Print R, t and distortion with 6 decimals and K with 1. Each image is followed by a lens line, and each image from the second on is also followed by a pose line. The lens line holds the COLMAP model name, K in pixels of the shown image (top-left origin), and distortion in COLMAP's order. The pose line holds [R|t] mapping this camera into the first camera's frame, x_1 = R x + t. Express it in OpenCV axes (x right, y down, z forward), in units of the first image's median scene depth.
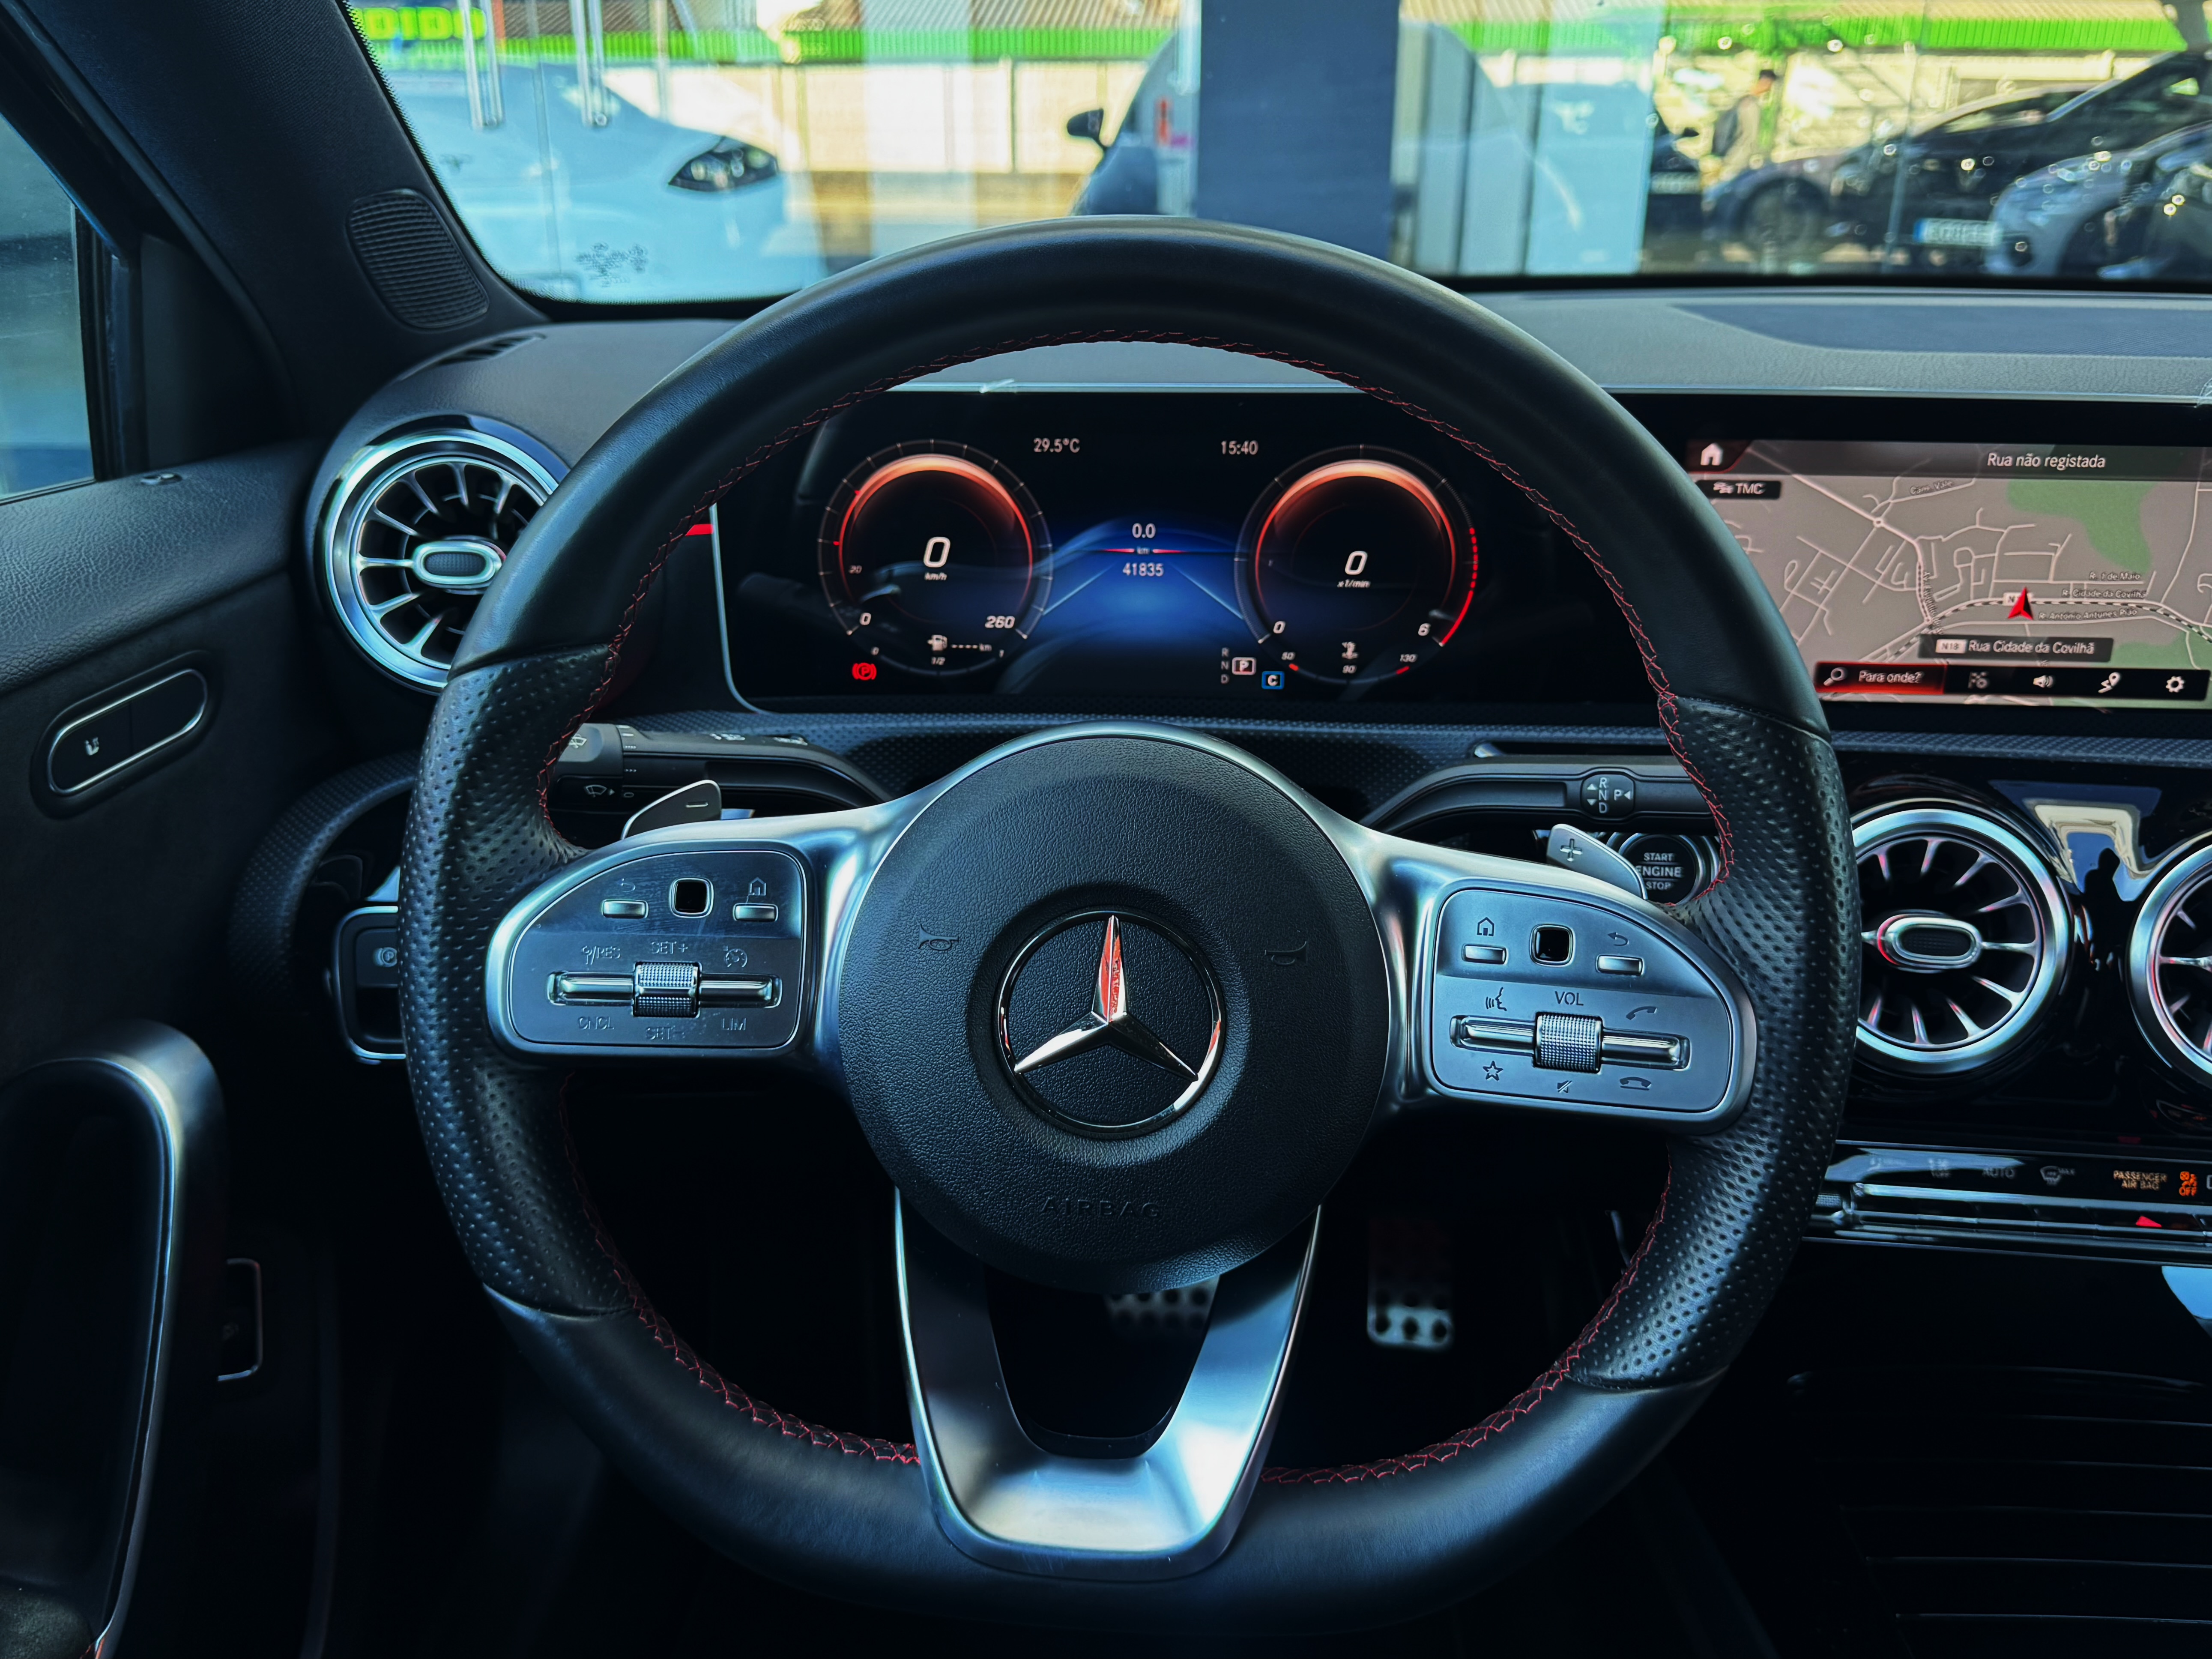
lens RADIAL K [[1800.6, 0, 1046.4], [0, 1800.6, 835.1], [0, 0, 1]] dist [0.137678, -0.275163]
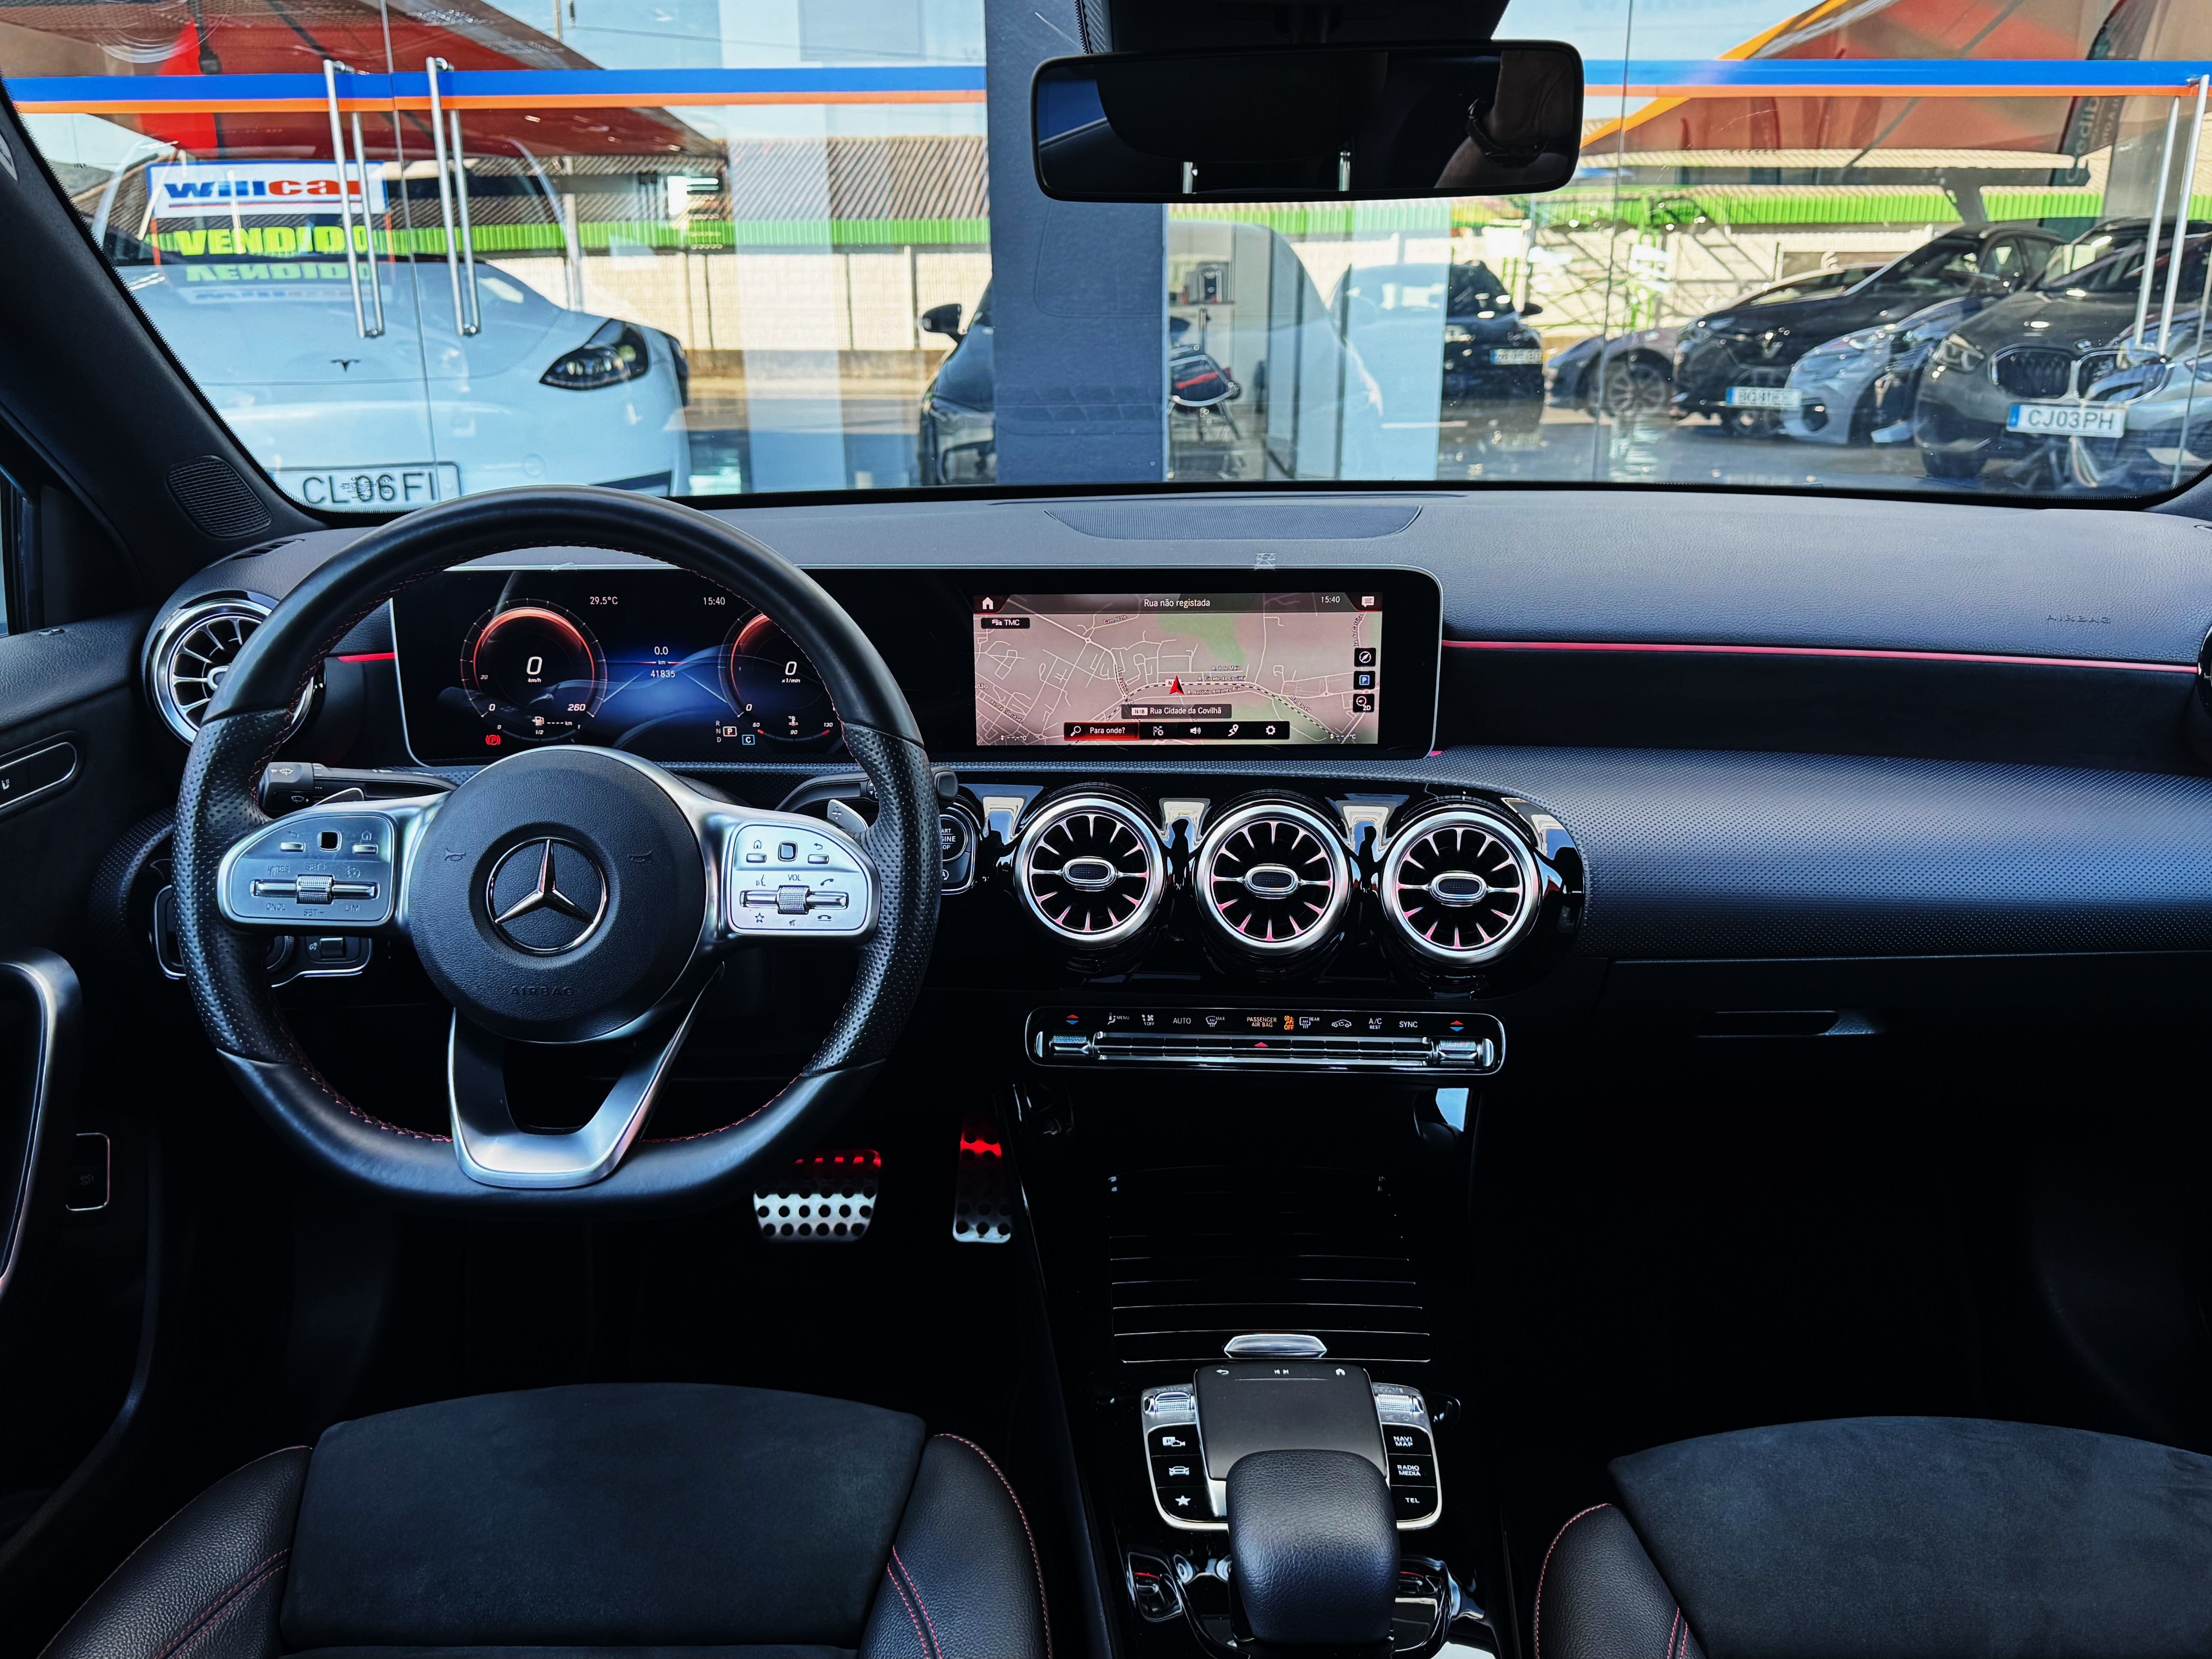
lens RADIAL K [[1818.8, 0, 1102.6], [0, 1818.8, 814.3], [0, 0, 1]] dist [0.002614, -0.003392]
pose [[0.997338, -0.023827, 0.068921, 0.343100], [0.030107, 0.995343, -0.091569, 0.147212], [-0.066418, 0.093400, 0.993411, -0.674606]]
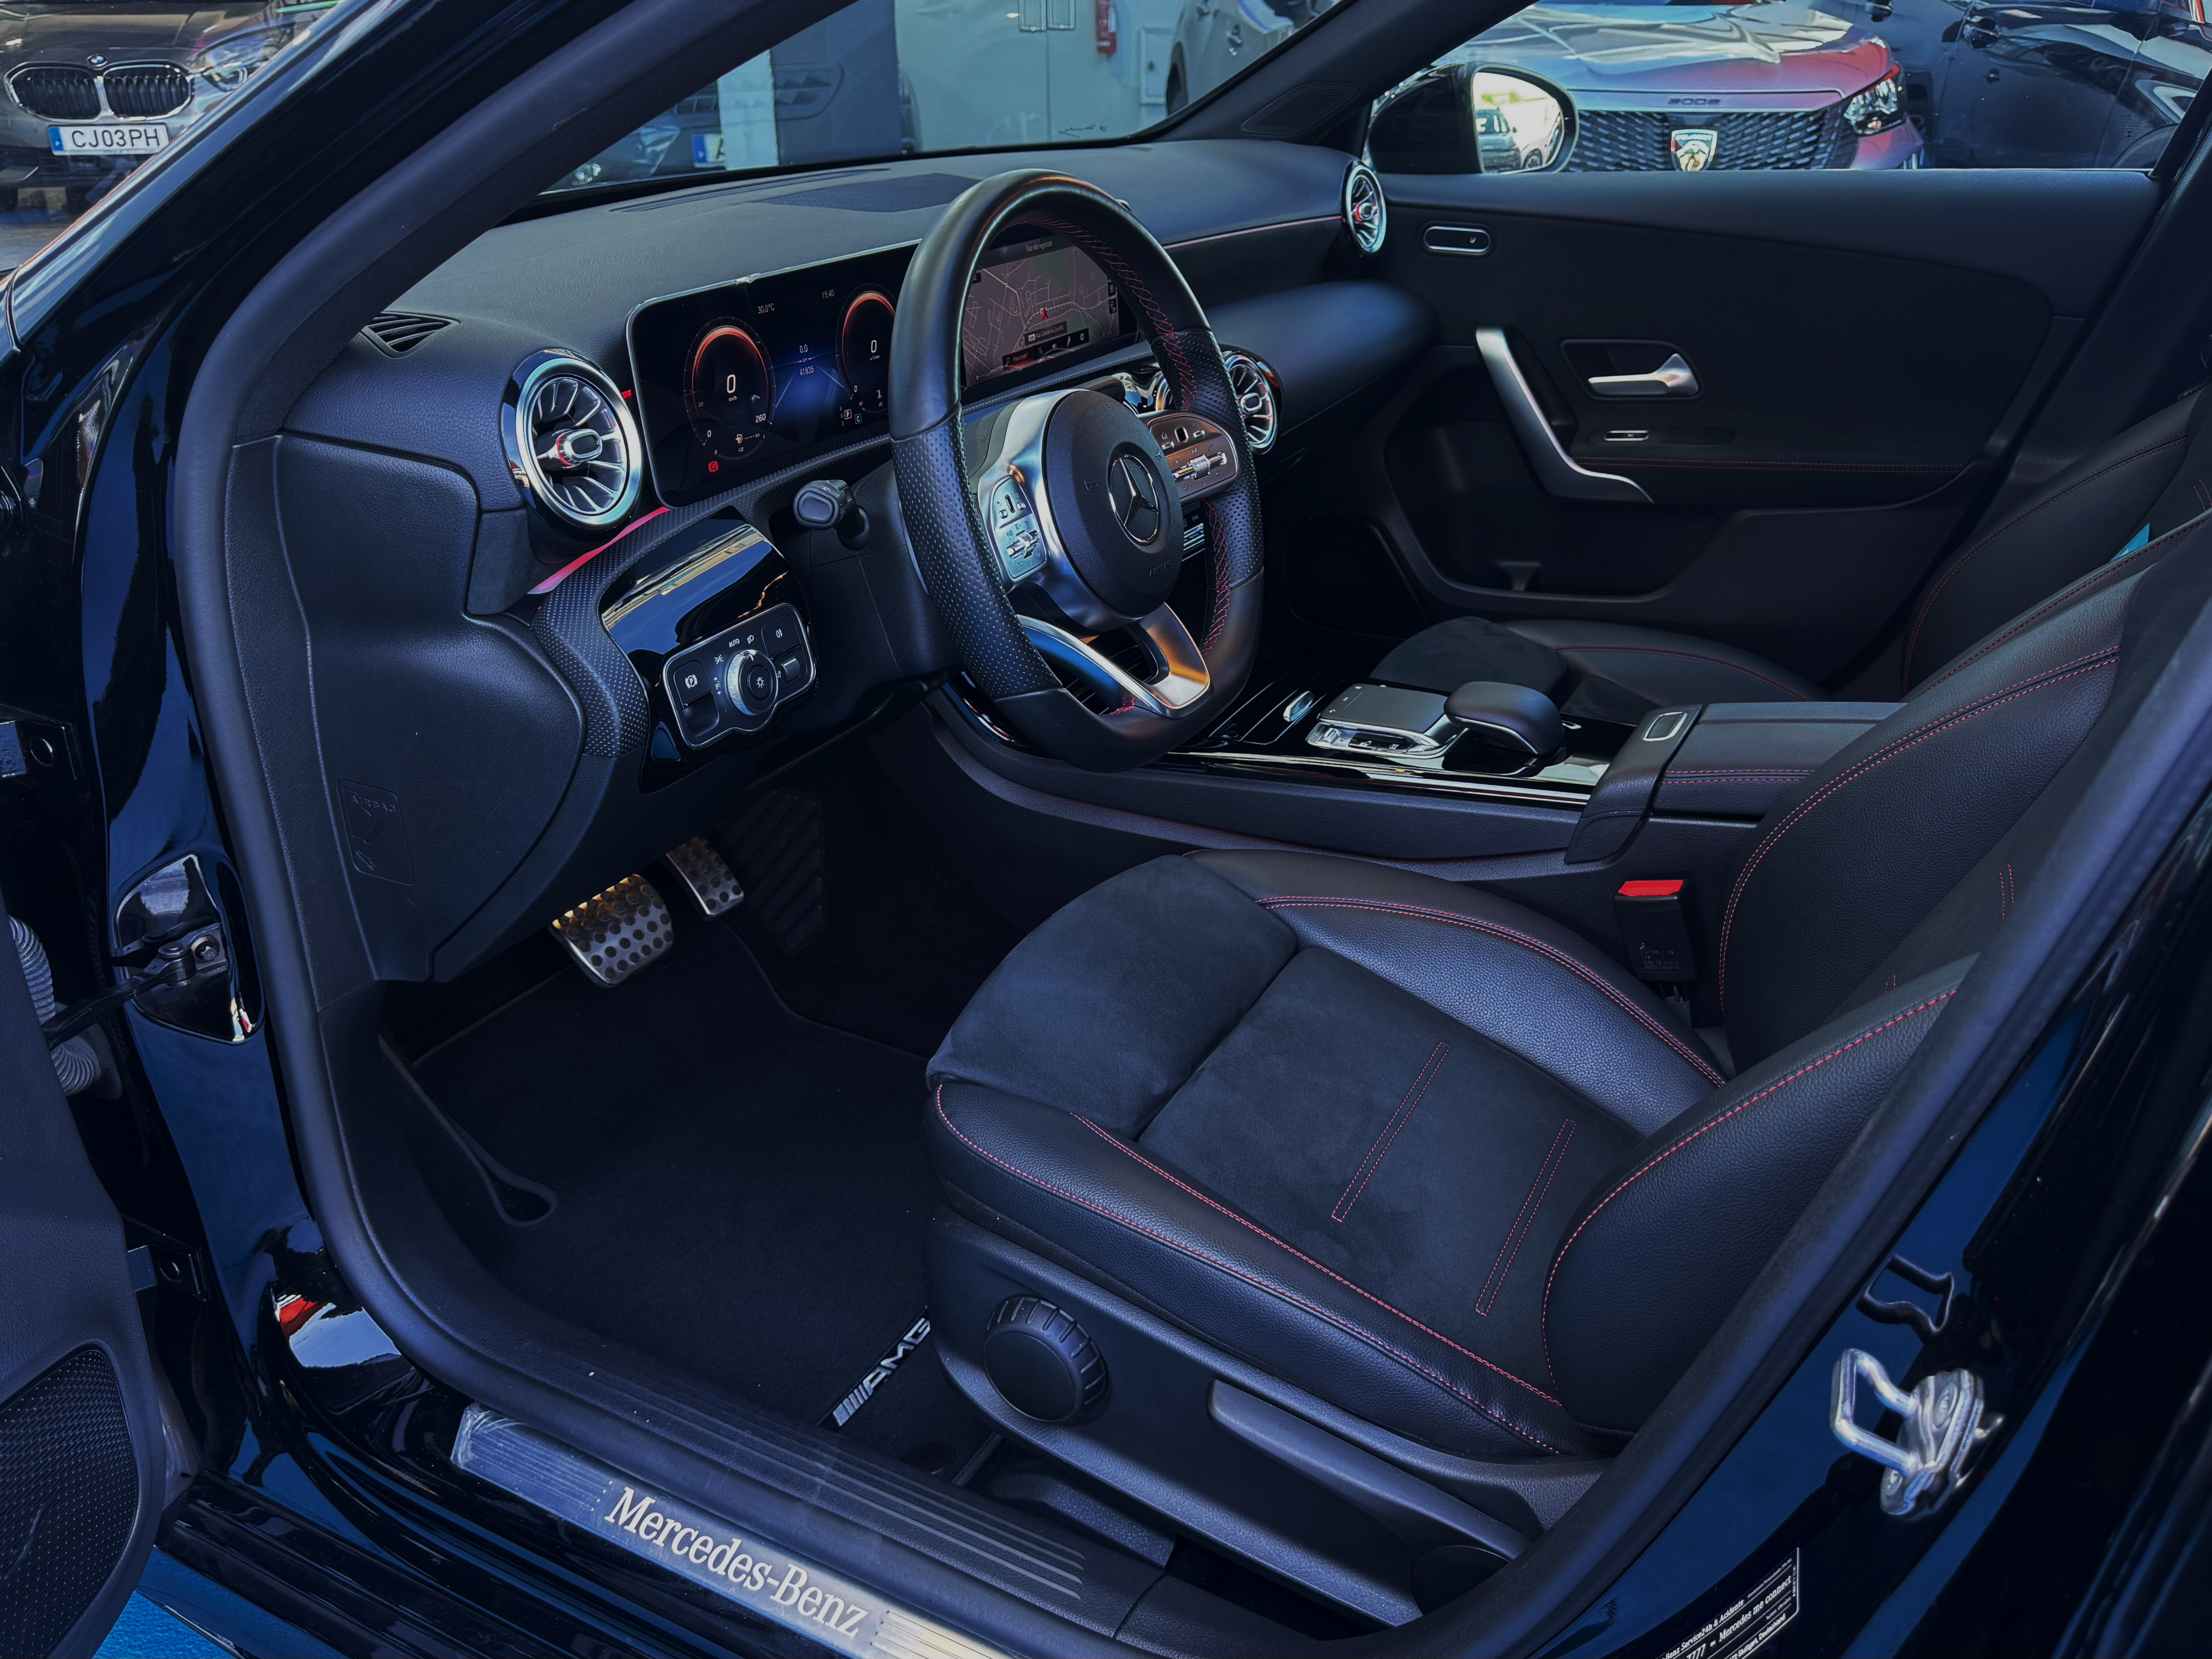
lens RADIAL K [[1818.8, 0, 1102.6], [0, 1818.8, 814.3], [0, 0, 1]] dist [0.002614, -0.003392]
pose [[0.422979, -0.383628, 0.820925, -1.483866], [0.343909, 0.906139, 0.246251, -0.093573], [-0.838341, 0.178164, 0.515211, -0.090917]]
